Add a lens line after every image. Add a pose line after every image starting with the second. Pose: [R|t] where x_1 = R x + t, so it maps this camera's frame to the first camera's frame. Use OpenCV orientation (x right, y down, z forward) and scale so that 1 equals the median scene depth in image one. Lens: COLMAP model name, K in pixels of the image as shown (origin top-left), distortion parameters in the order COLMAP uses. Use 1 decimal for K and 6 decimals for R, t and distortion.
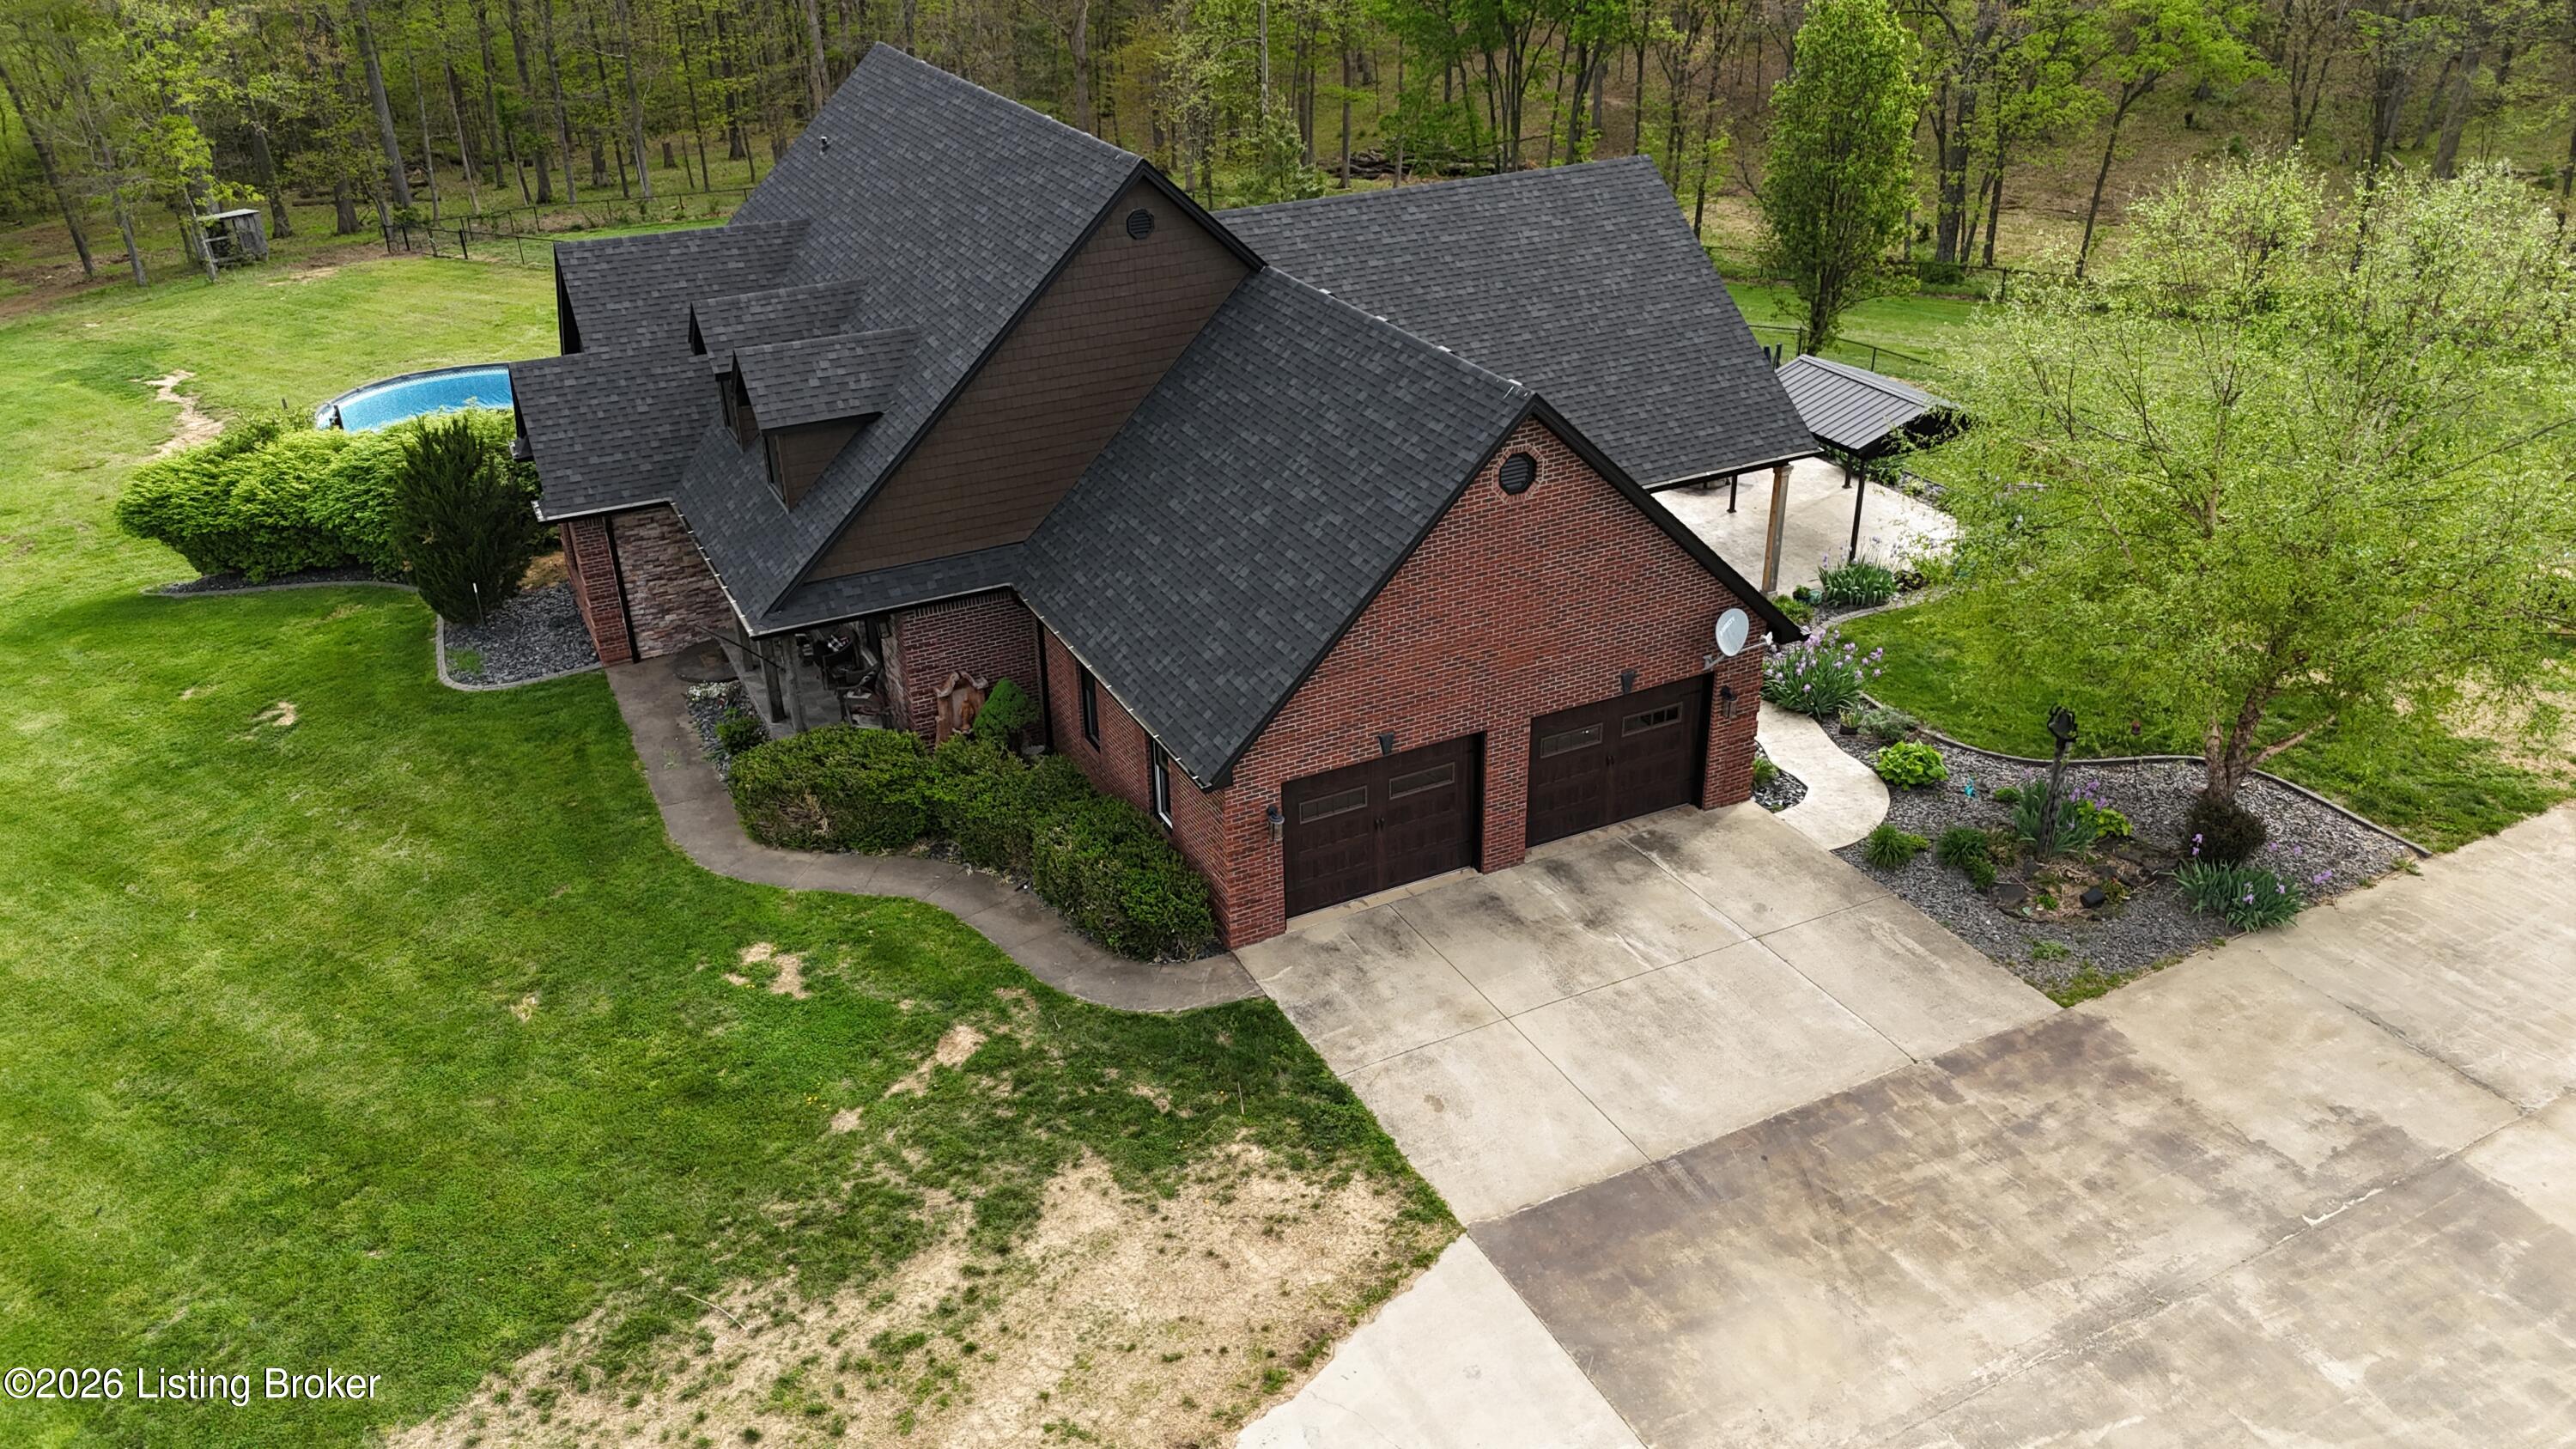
lens RADIAL K [[1887.0, 0, 1282.5], [0, 1887.0, 744.8], [0, 0, 1]] dist [0.072753, -0.067246]
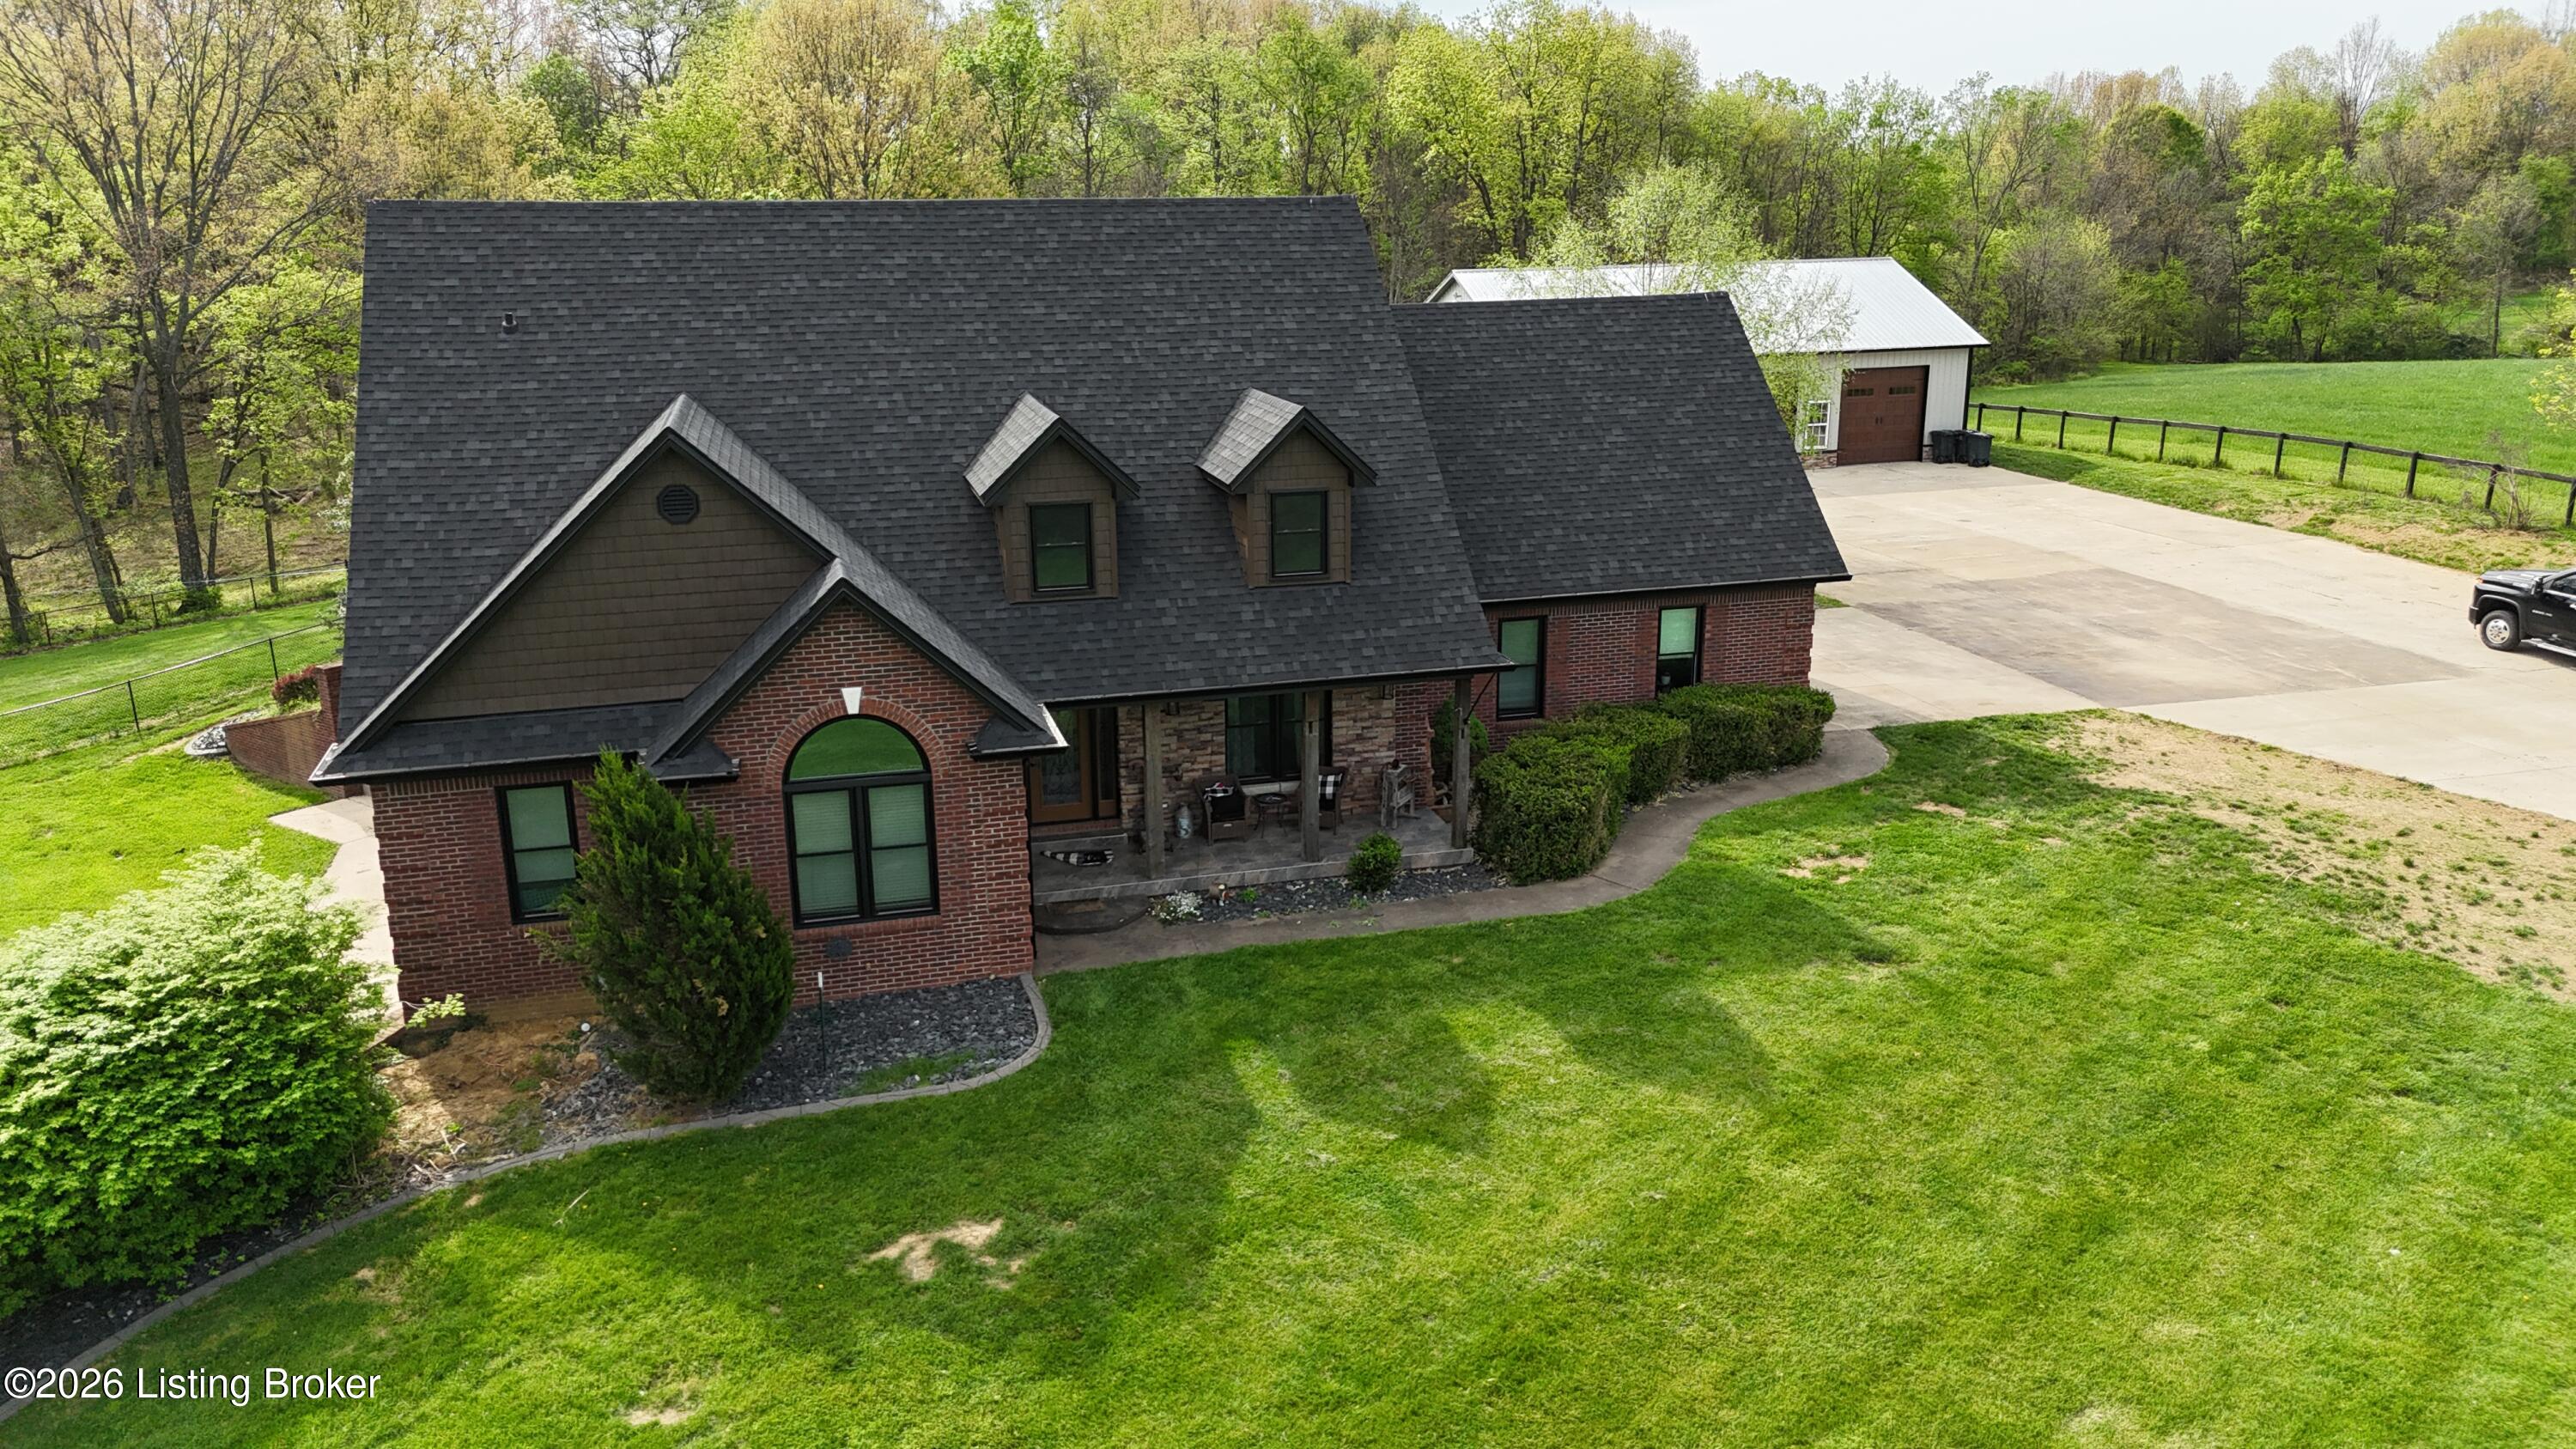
lens RADIAL K [[1887.9, 0, 1285.2], [0, 1887.9, 752.5], [0, 0, 1]] dist [0.094980, -0.109125]
pose [[0.188470, -0.257476, 0.947726, -1.337560], [0.464964, 0.873405, 0.144819, -0.232467], [-0.865036, 0.413364, 0.284328, 0.965576]]
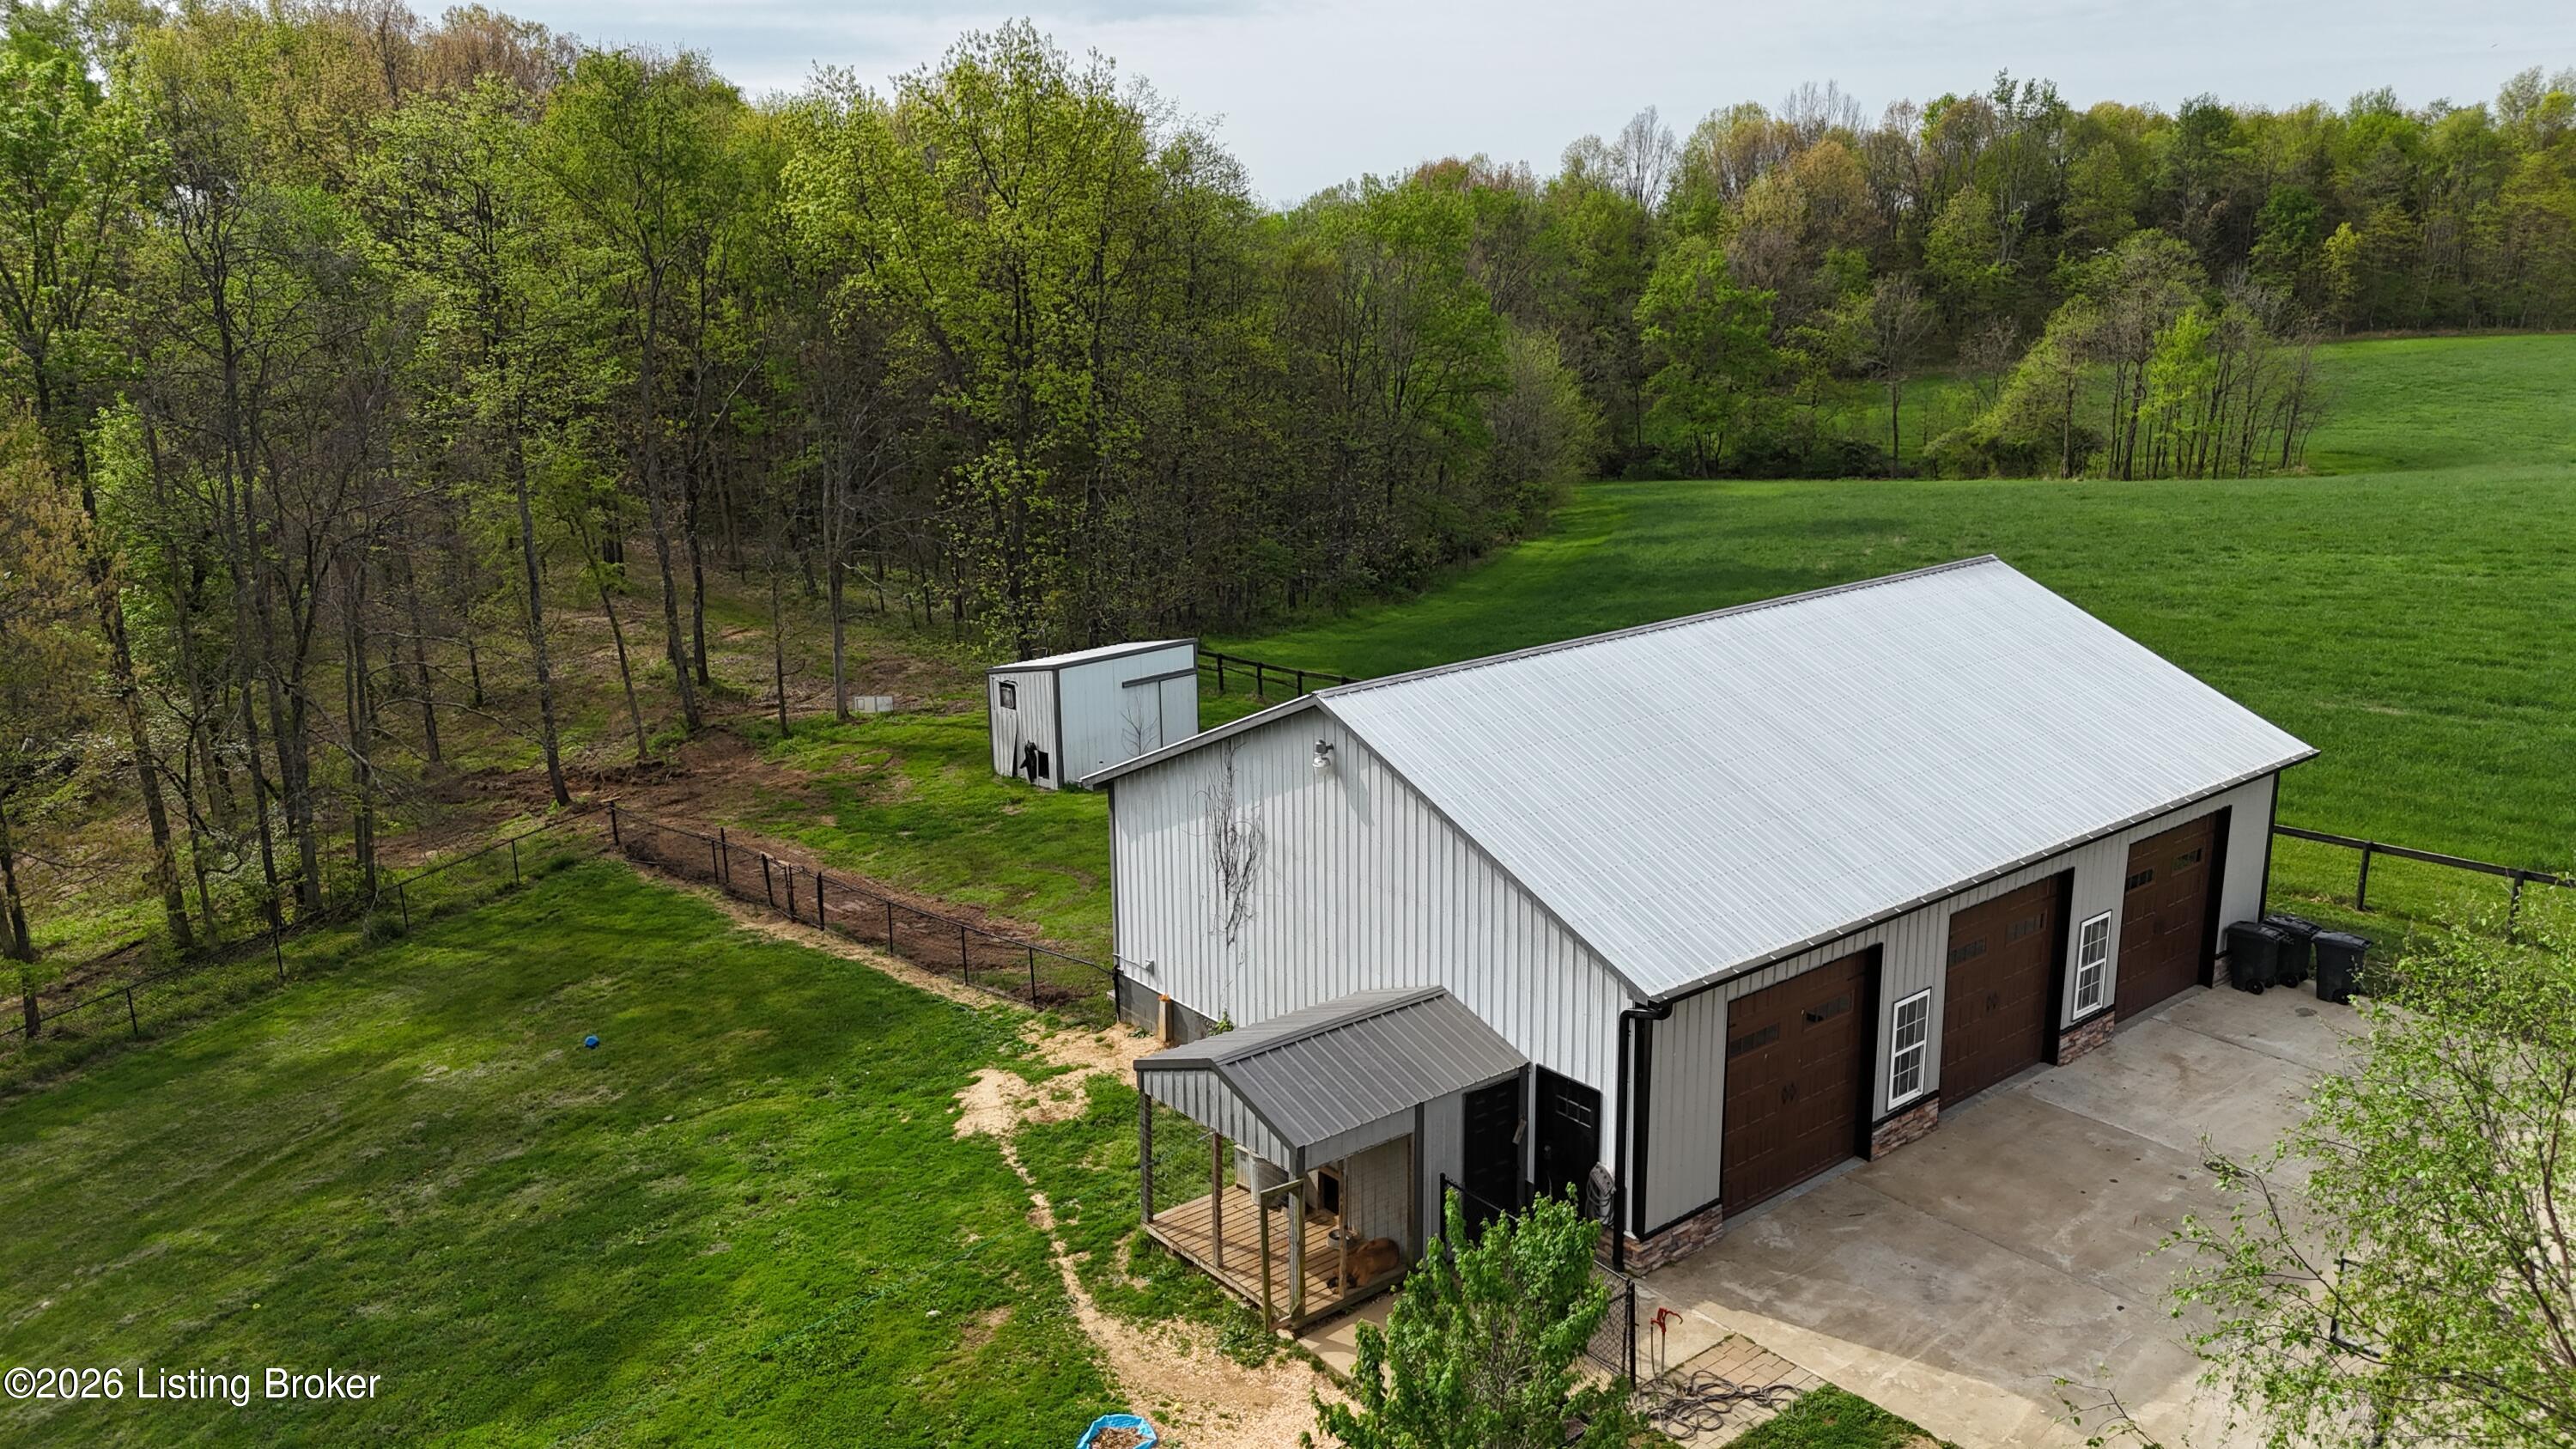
lens RADIAL K [[1907.3, 0, 1288.0], [0, 1907.3, 724.5], [0, 0, 1]] dist [0.066949, -0.069378]
pose [[-0.216082, -0.213878, 0.952662, 0.249960], [0.473009, 0.830639, 0.293771, -0.611274], [-0.854149, 0.514096, -0.078320, 1.321937]]
